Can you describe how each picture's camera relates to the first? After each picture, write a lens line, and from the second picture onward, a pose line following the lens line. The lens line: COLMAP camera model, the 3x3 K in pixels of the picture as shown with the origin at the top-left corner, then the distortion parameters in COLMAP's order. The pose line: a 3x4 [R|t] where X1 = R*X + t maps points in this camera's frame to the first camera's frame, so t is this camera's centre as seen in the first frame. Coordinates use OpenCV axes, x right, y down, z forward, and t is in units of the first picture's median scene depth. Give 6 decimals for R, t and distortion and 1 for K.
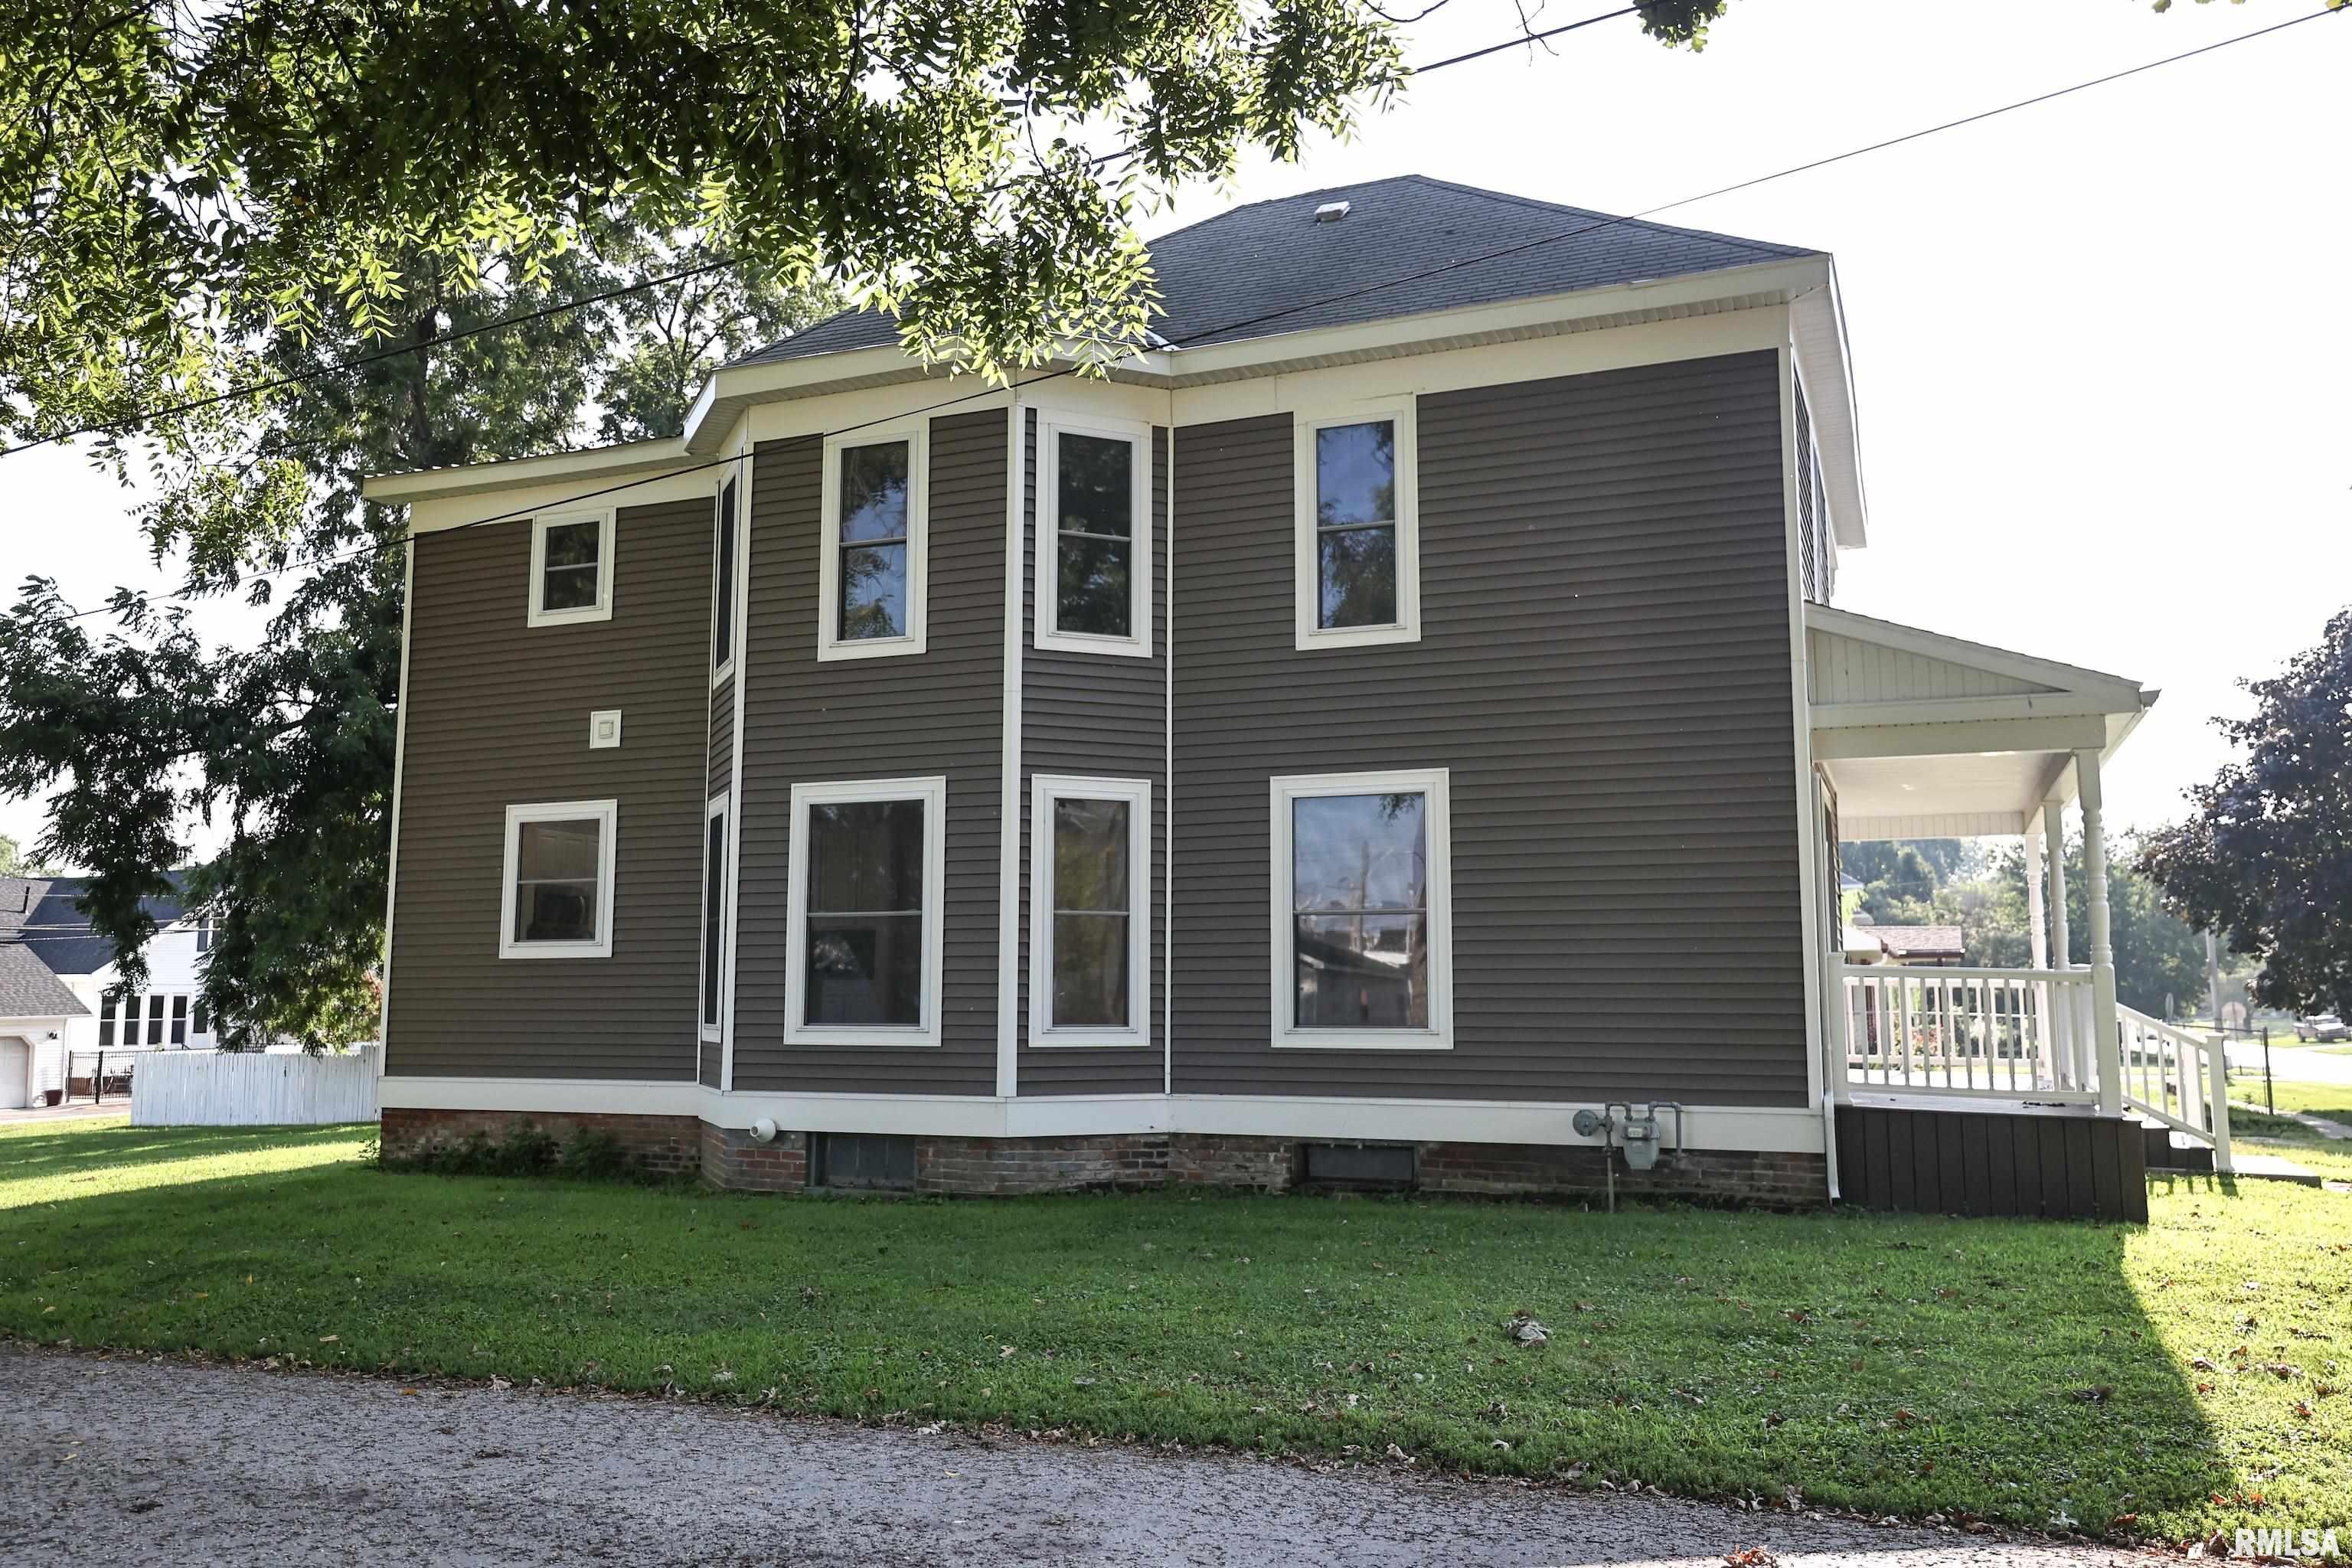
lens RADIAL K [[1834.9, 0, 1176.0], [0, 1834.9, 784.0], [0, 0, 1]] dist [0.012502, 0.007465]
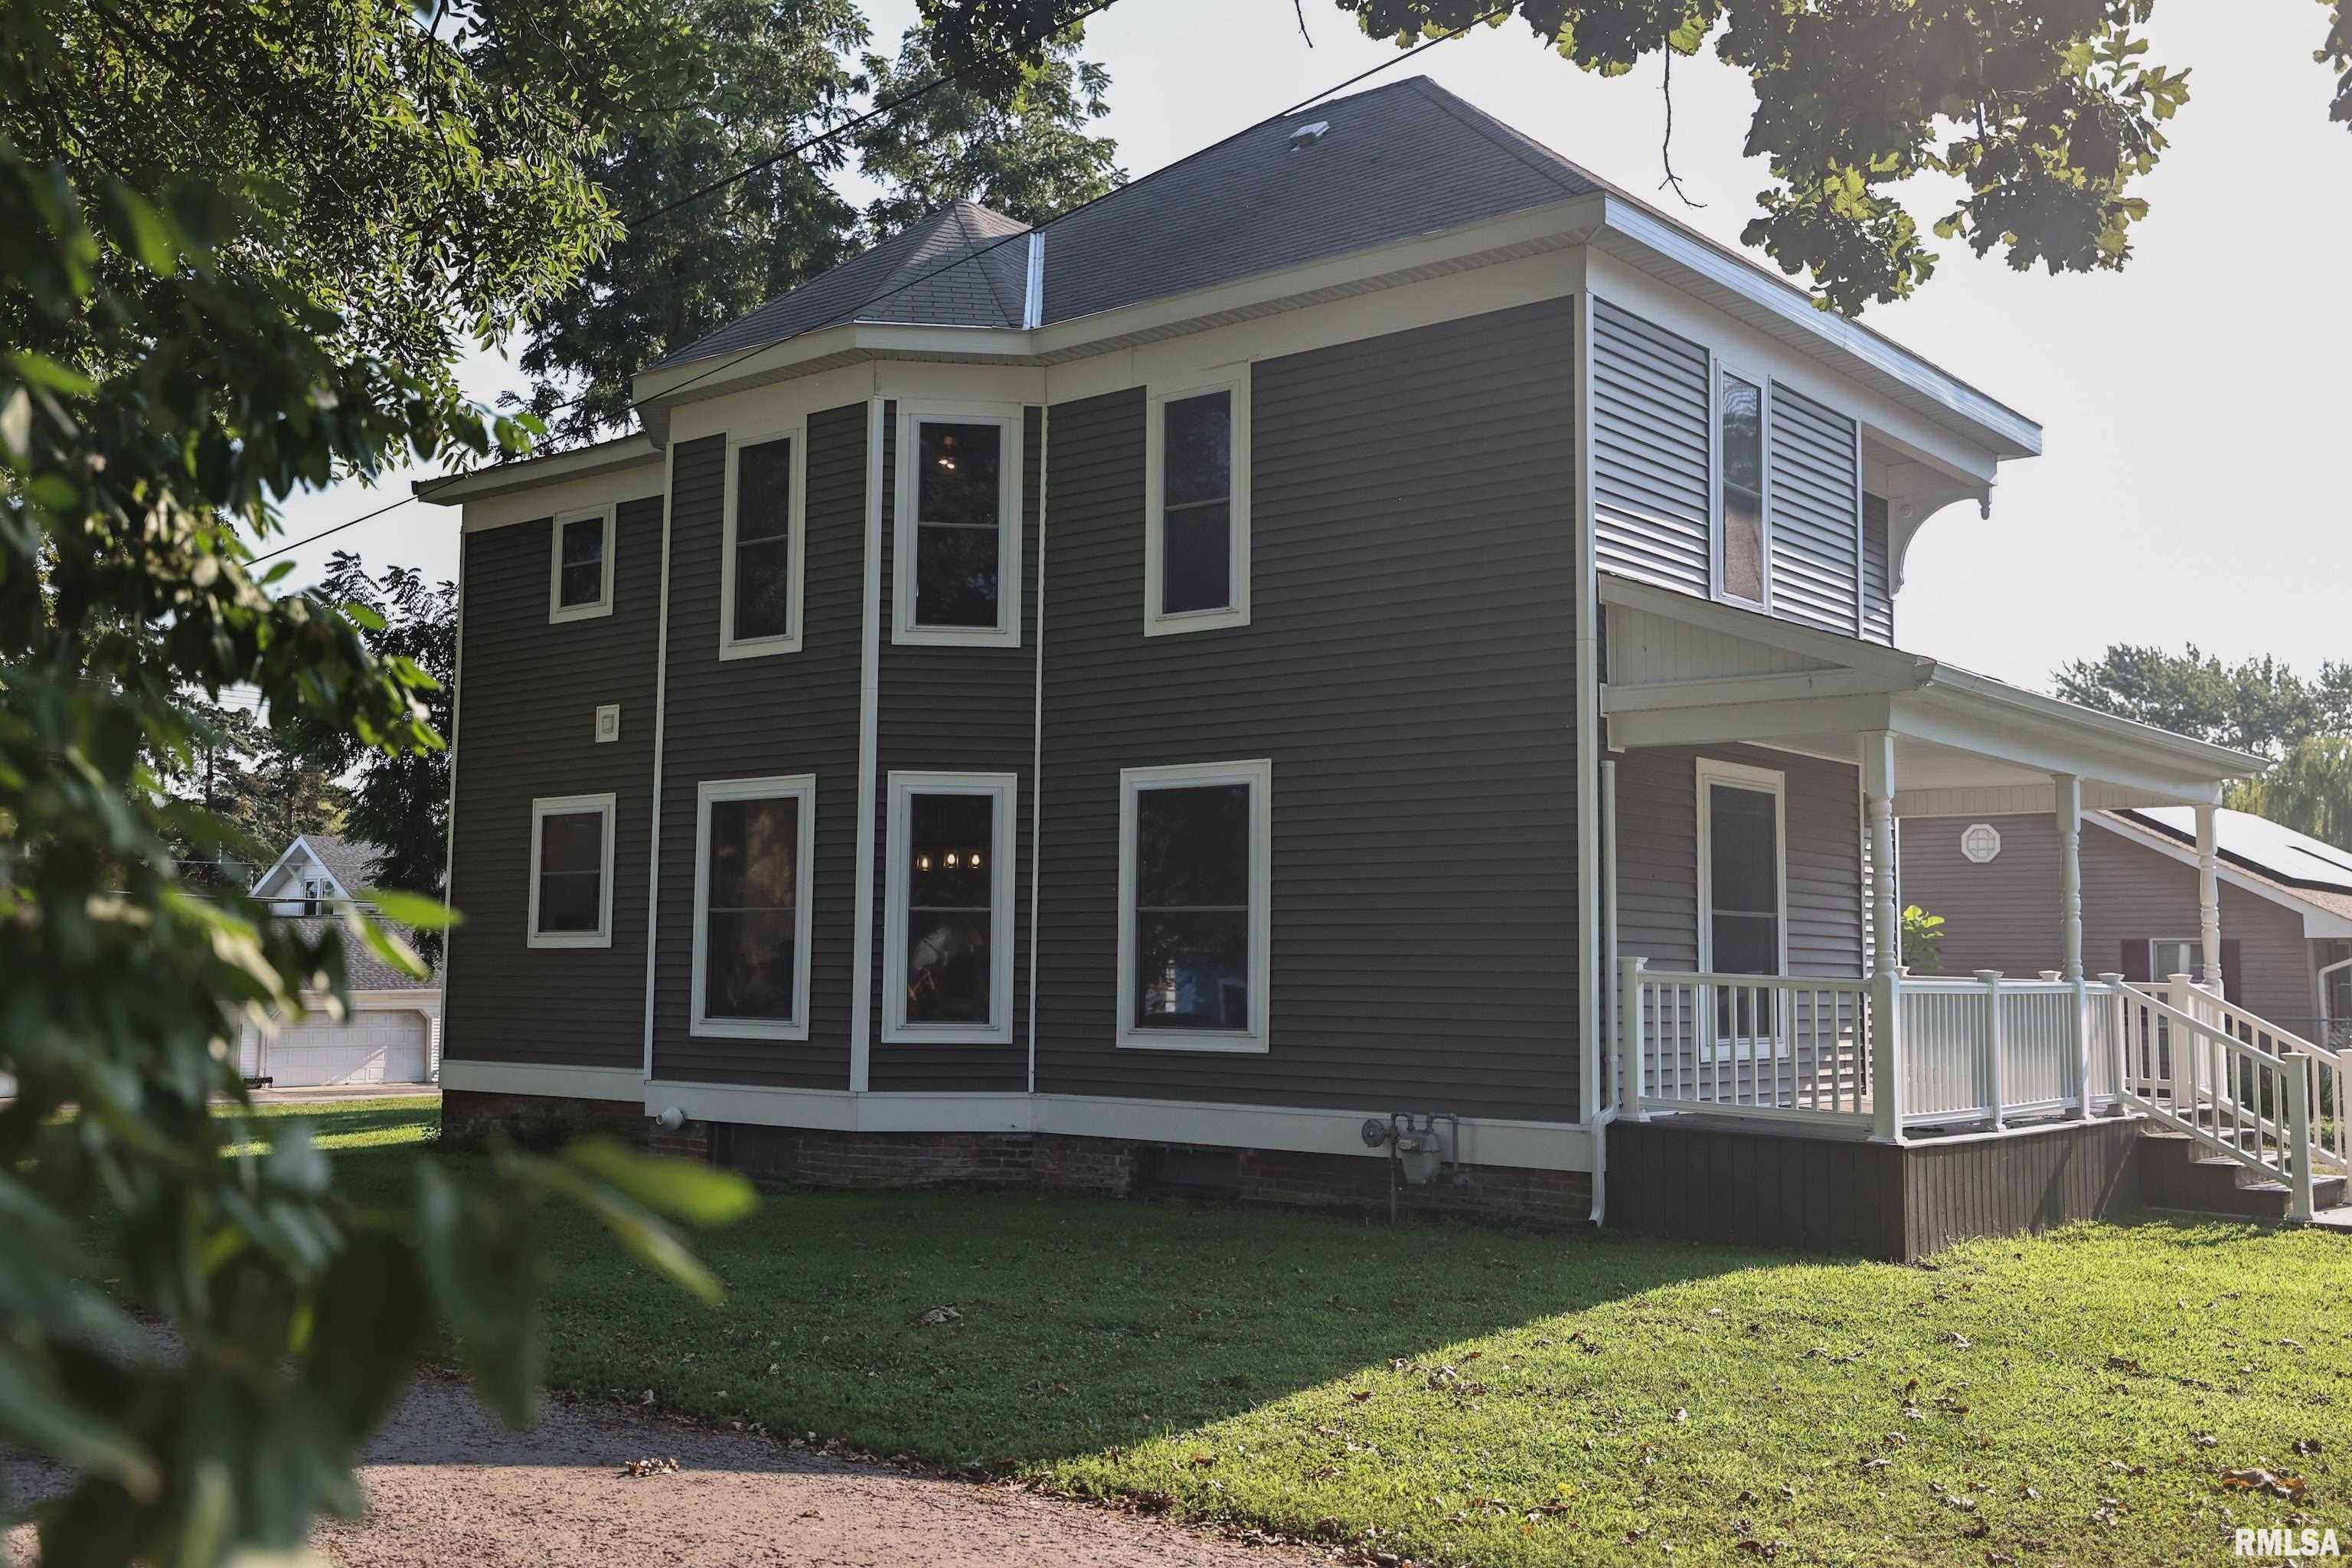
lens RADIAL K [[2260.0, 0, 1176.0], [0, 2260.0, 784.0], [0, 0, 1]] dist [0.048856, 0.004678]
pose [[0.956359, -0.015357, -0.291790, 0.430483], [0.024673, 0.999296, 0.028274, -0.029168], [0.291150, -0.034240, 0.956065, -0.132445]]
